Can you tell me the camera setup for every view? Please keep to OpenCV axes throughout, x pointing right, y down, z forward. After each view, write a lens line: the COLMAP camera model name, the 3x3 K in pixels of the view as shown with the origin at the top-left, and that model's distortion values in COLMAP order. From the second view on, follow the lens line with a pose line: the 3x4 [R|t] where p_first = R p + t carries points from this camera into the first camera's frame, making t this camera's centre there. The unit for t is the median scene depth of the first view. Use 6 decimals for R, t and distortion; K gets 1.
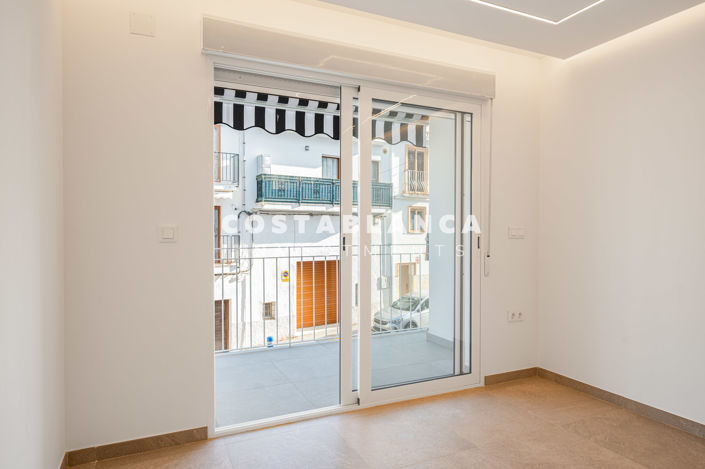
lens RADIAL K [[442.2, 0, 352.5], [0, 442.2, 234.5], [0, 0, 1]] dist [0.004485, 0.000530]
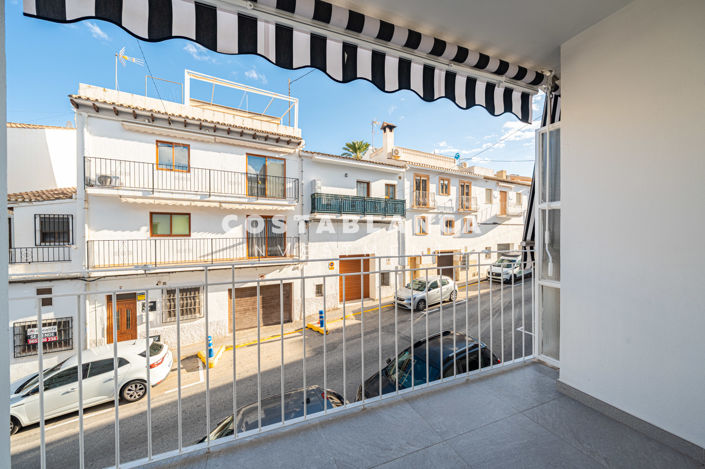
lens RADIAL K [[246.6, 0, 343.5], [0, 246.6, 232.5], [0, 0, 1]] dist [0.000054, -0.000021]
pose [[0.996648, -0.004175, -0.081702, -0.049010], [0.003196, 0.999922, -0.012109, -0.002098], [0.081747, 0.011807, 0.996583, 0.220314]]
